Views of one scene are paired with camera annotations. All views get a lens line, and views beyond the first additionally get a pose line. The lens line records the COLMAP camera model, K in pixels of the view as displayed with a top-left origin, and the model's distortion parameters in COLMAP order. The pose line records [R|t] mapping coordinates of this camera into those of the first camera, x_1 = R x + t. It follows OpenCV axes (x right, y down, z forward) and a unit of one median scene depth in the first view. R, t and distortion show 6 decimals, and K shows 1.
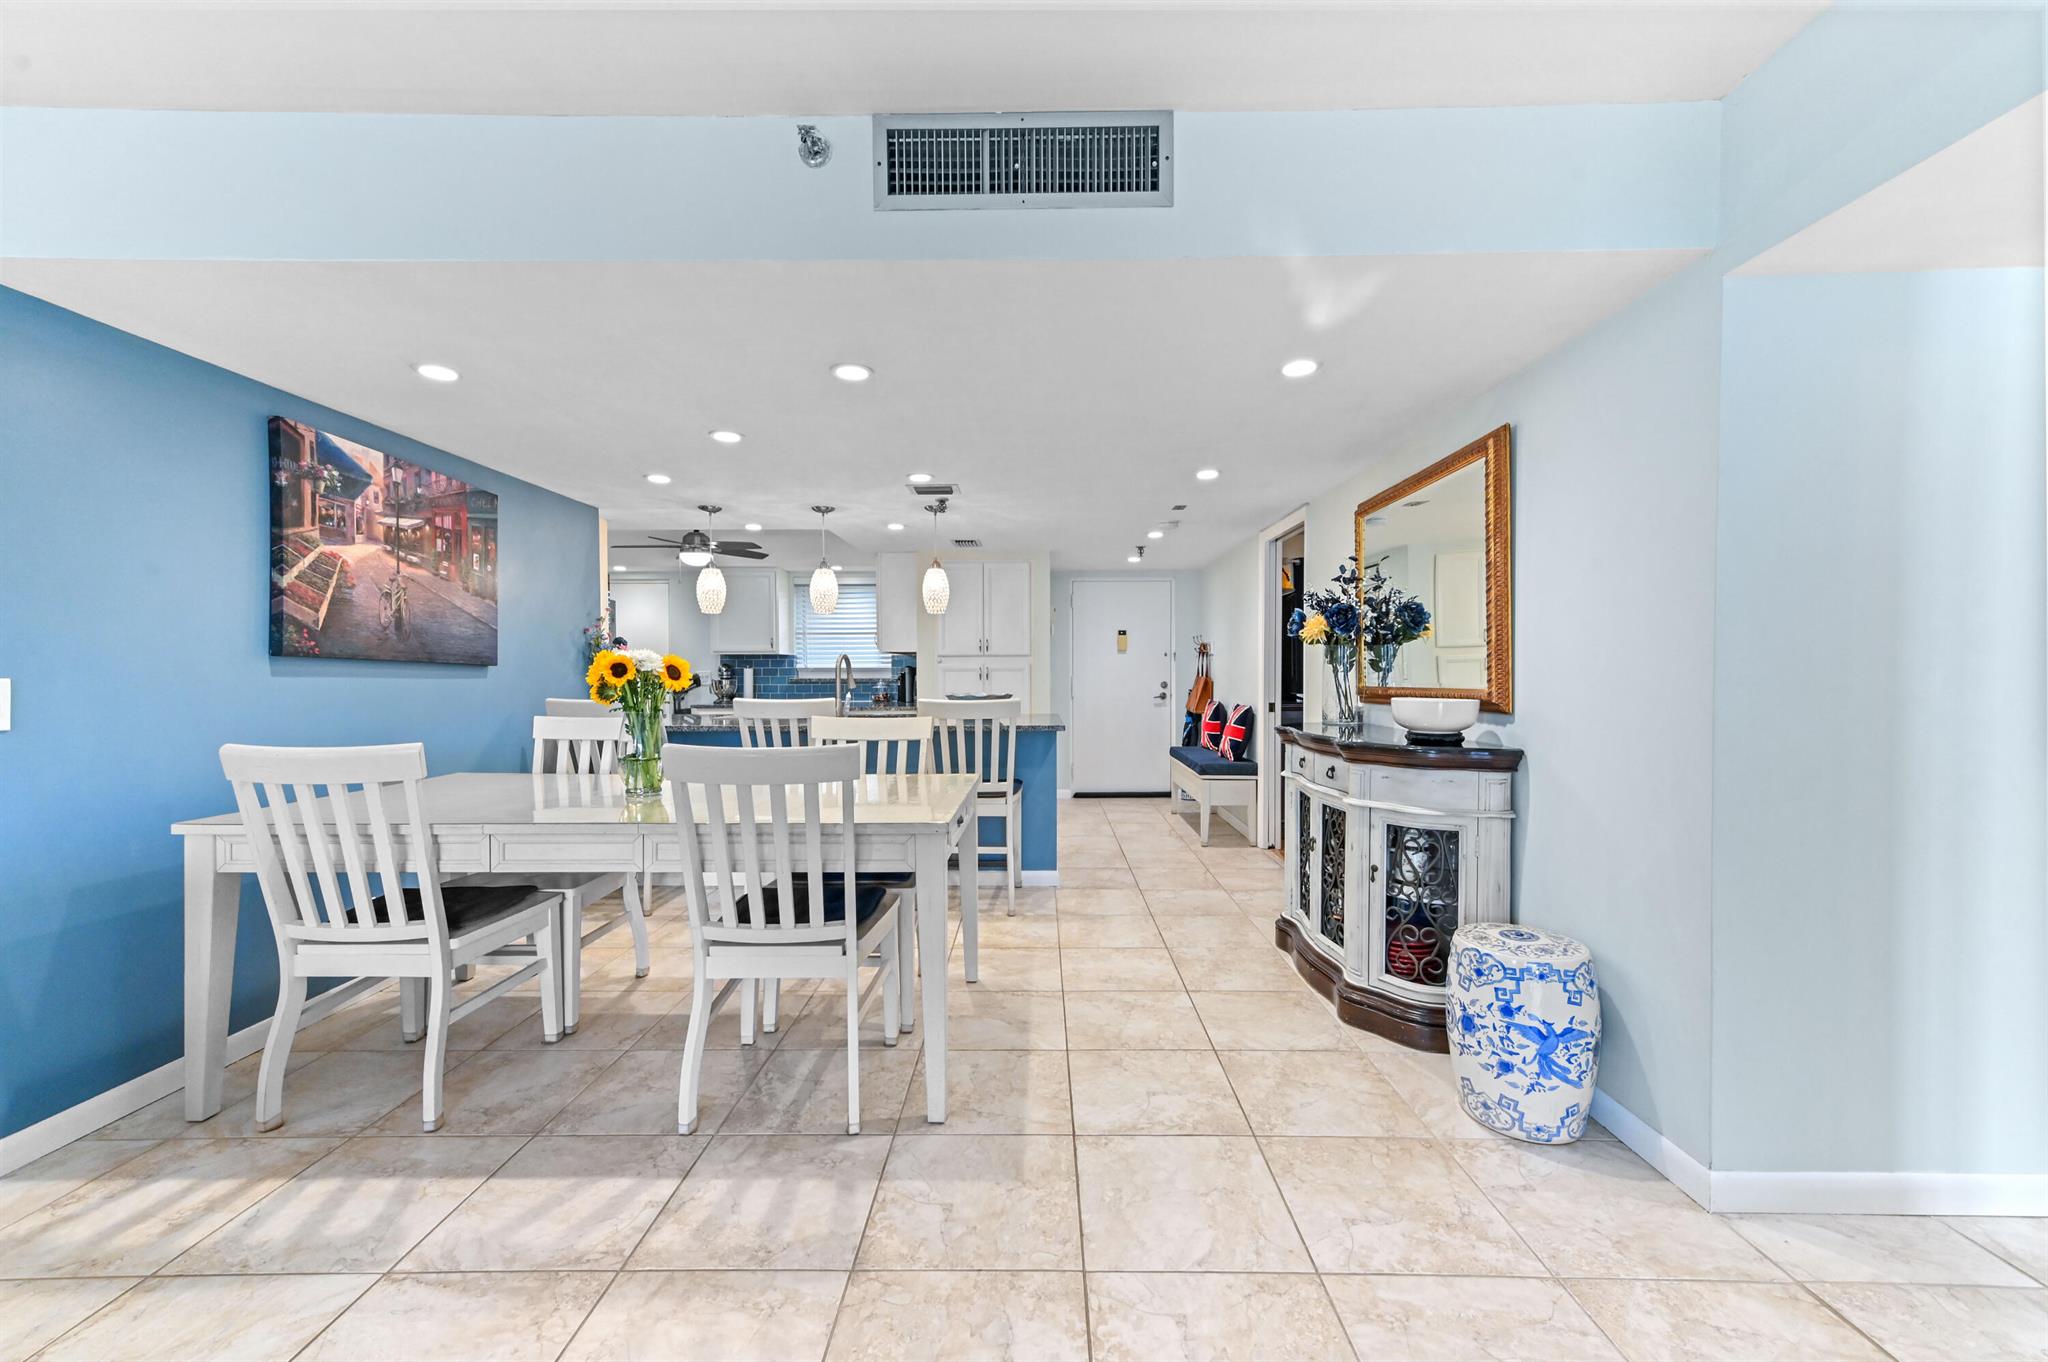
lens RADIAL K [[796.9, 0, 1034.2], [0, 796.9, 685.4], [0, 0, 1]] dist [0.012173, -0.000043]
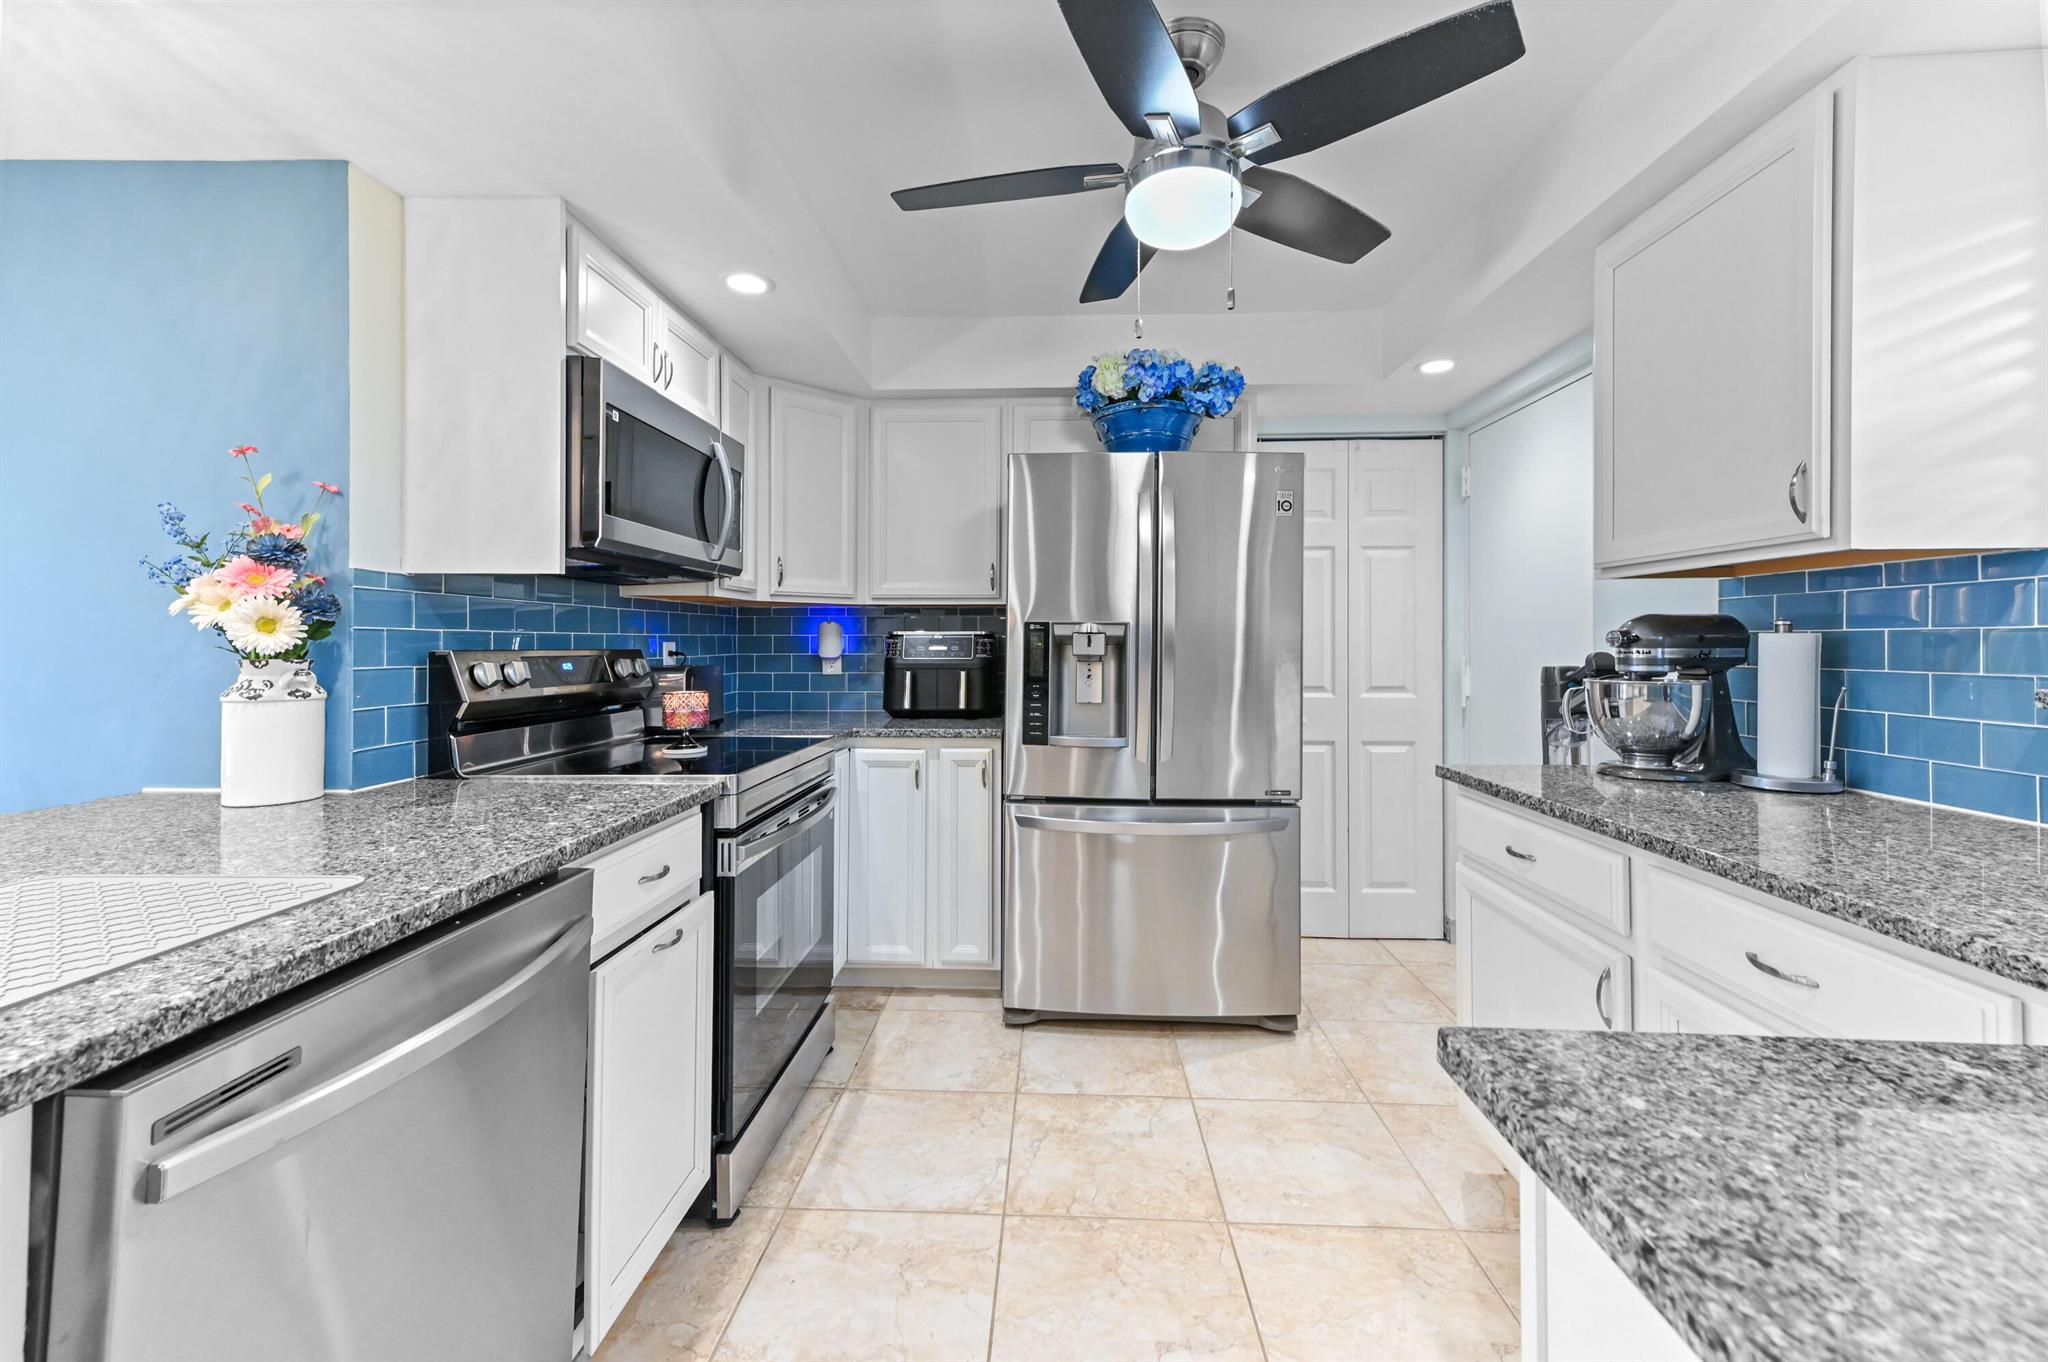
lens RADIAL K [[813.2, 0, 1031.0], [0, 813.2, 636.1], [0, 0, 1]] dist [0.011382, -0.000072]
pose [[-0.034003, -0.004828, -0.999410, -0.304635], [-0.019526, 0.999801, -0.004165, -0.036196], [0.999231, 0.019373, -0.034090, 1.912815]]
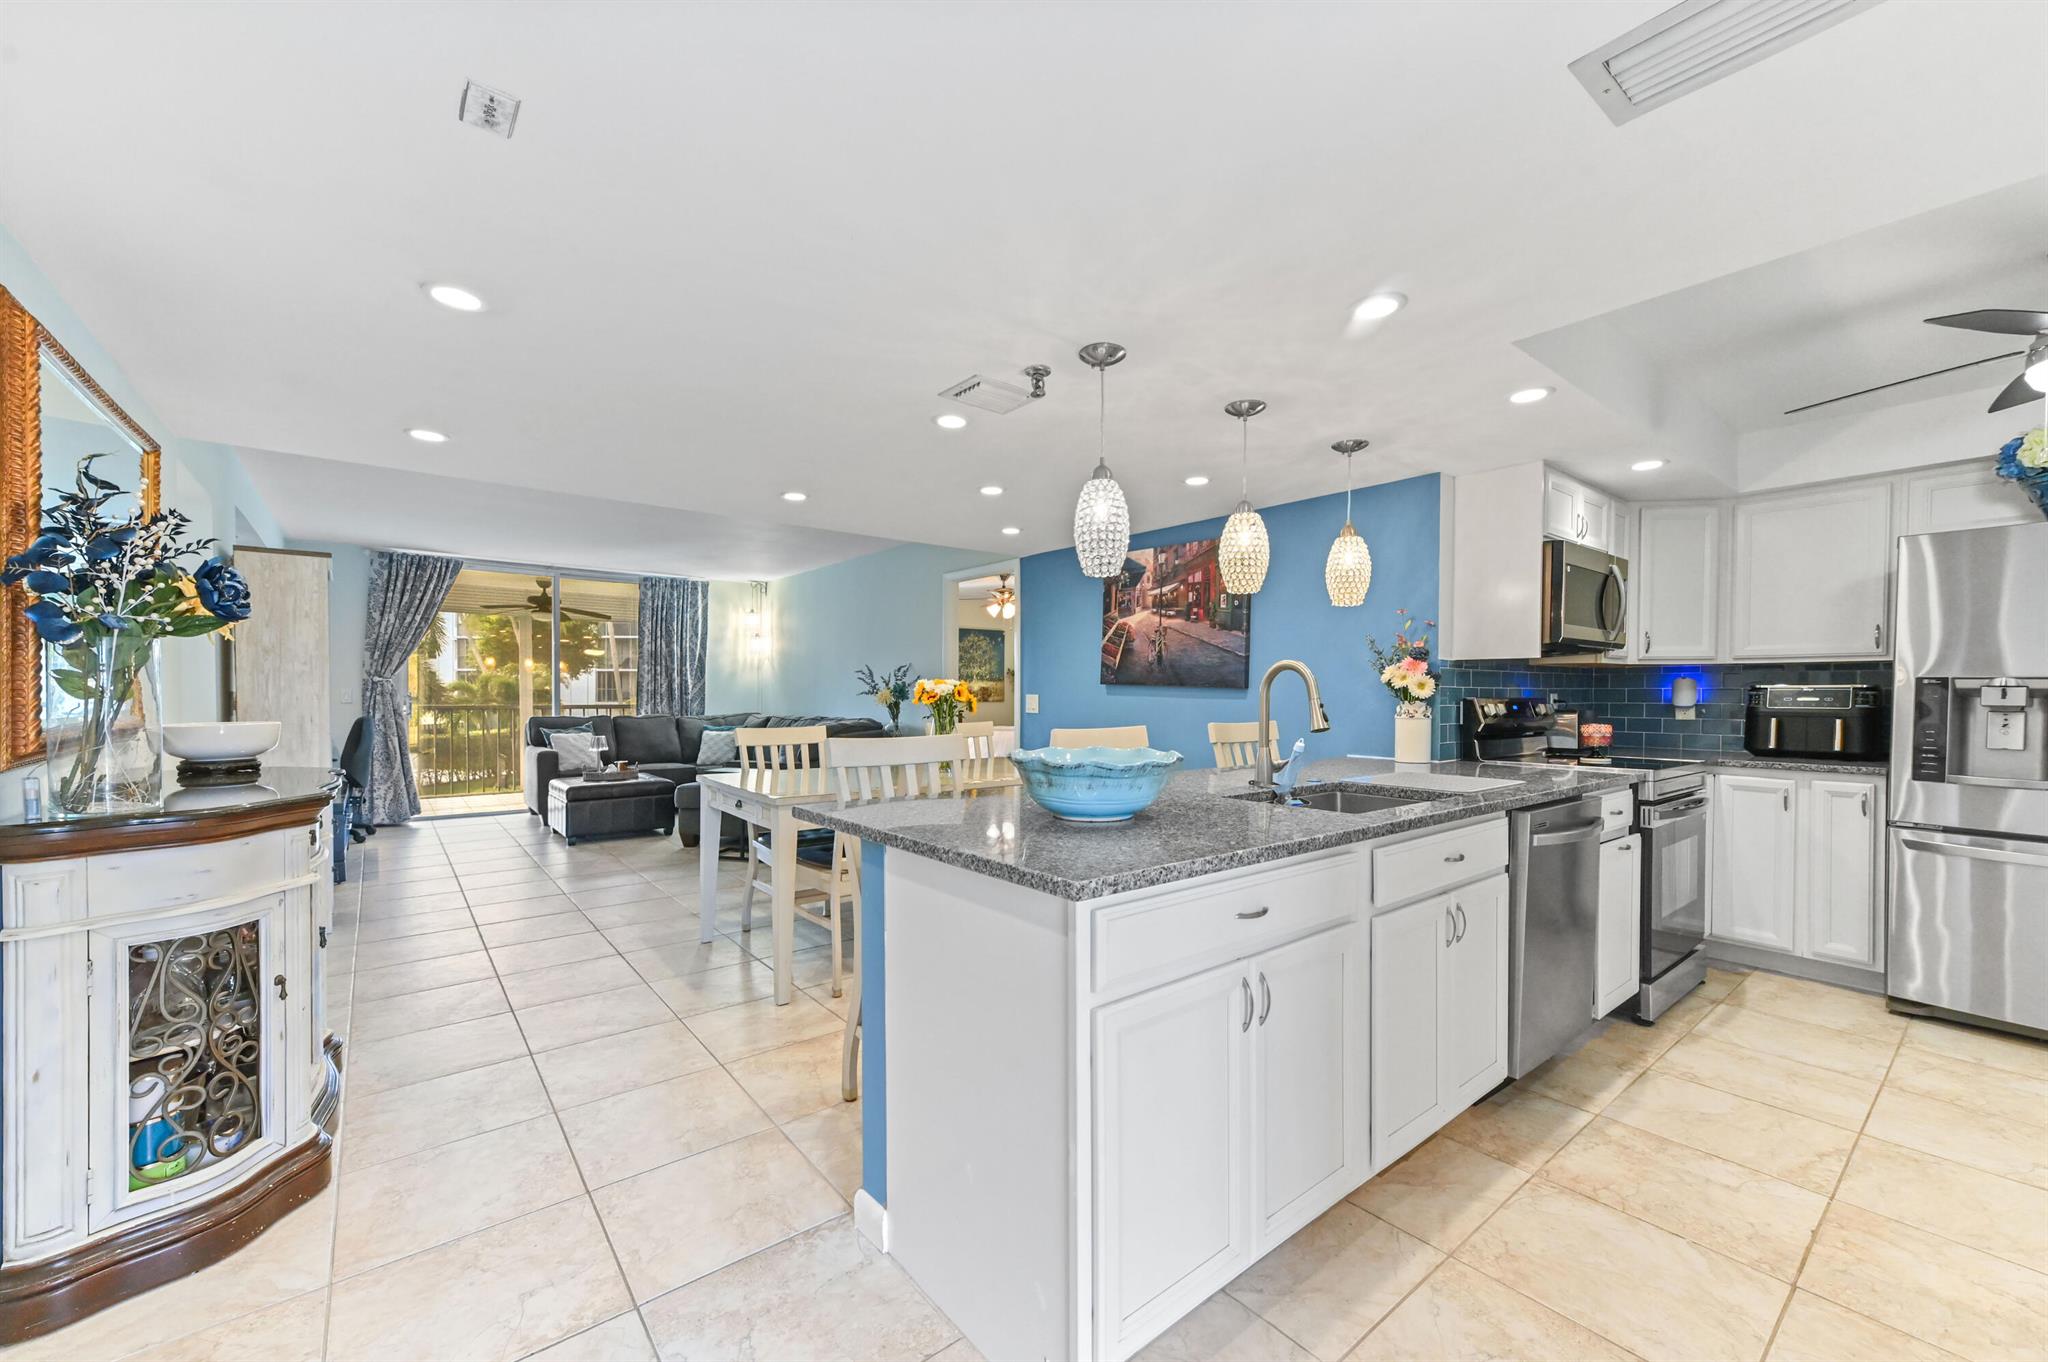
lens RADIAL K [[806.2, 0, 1024.5], [0, 806.2, 703.4], [0, 0, 1]] dist [0.015593, 0.000034]
pose [[-0.776507, 0.009269, -0.630040, 0.322413], [-0.012158, 0.999485, 0.029689, -0.038588], [0.629991, 0.030714, -0.775995, 1.968860]]
